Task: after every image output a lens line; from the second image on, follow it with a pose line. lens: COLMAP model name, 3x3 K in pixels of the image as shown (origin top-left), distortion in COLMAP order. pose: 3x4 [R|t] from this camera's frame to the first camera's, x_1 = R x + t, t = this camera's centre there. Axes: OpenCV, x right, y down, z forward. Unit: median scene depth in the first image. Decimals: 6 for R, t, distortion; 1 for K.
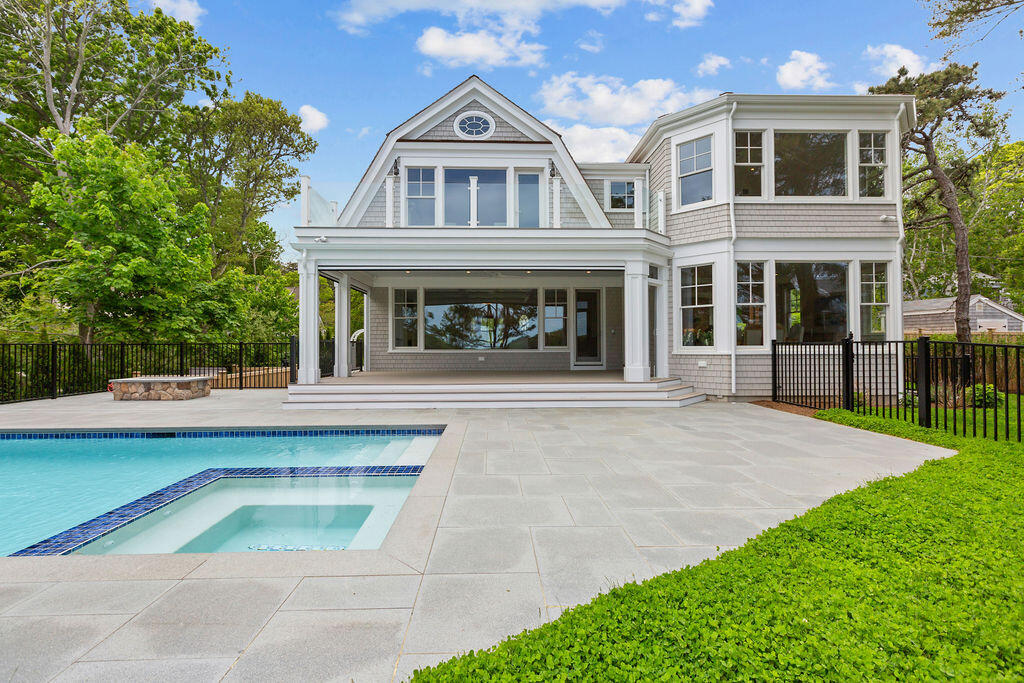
lens RADIAL K [[440.5, 0, 512.0], [0, 440.5, 341.5], [0, 0, 1]] dist [0.000831, 0.000145]
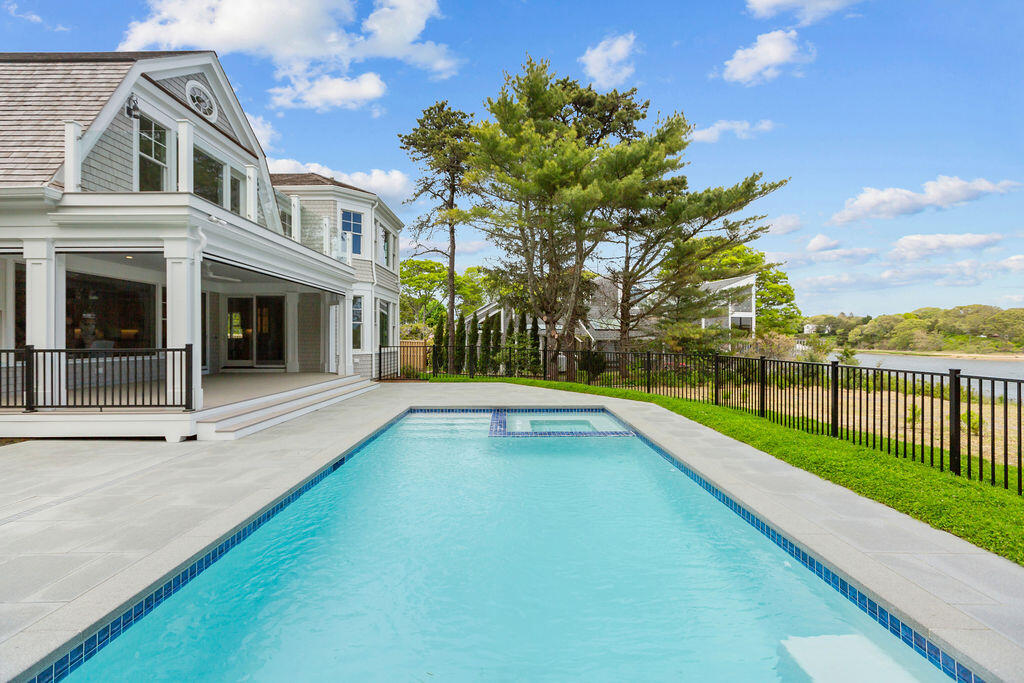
lens RADIAL K [[456.1, 0, 505.7], [0, 456.1, 338.3], [0, 0, 1]] dist [-0.000410, -0.000345]
pose [[0.035566, 0.007466, 0.999339, -0.969763], [-0.005699, 0.999957, -0.007268, -0.015771], [-0.999351, -0.005437, 0.035607, 0.360934]]
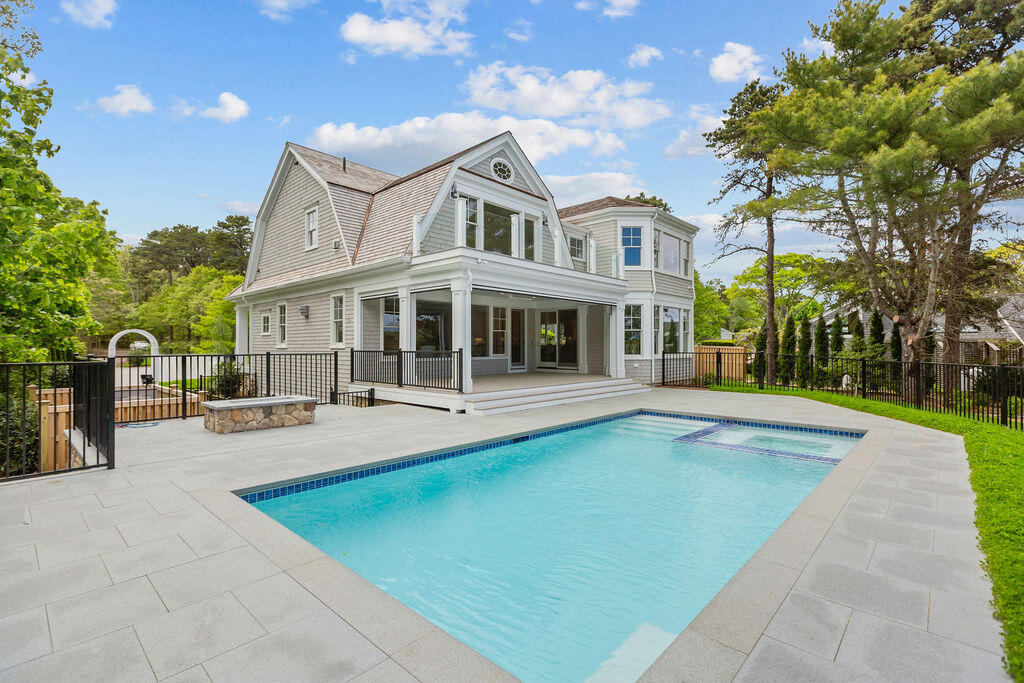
lens RADIAL K [[467.7, 0, 512.0], [0, 467.7, 341.5], [0, 0, 1]] dist [-0.000407, -0.000746]
pose [[0.700462, 0.011914, 0.713590, -0.969267], [-0.009712, 0.999927, -0.007162, -0.017855], [-0.713623, -0.001914, 0.700527, 0.090839]]
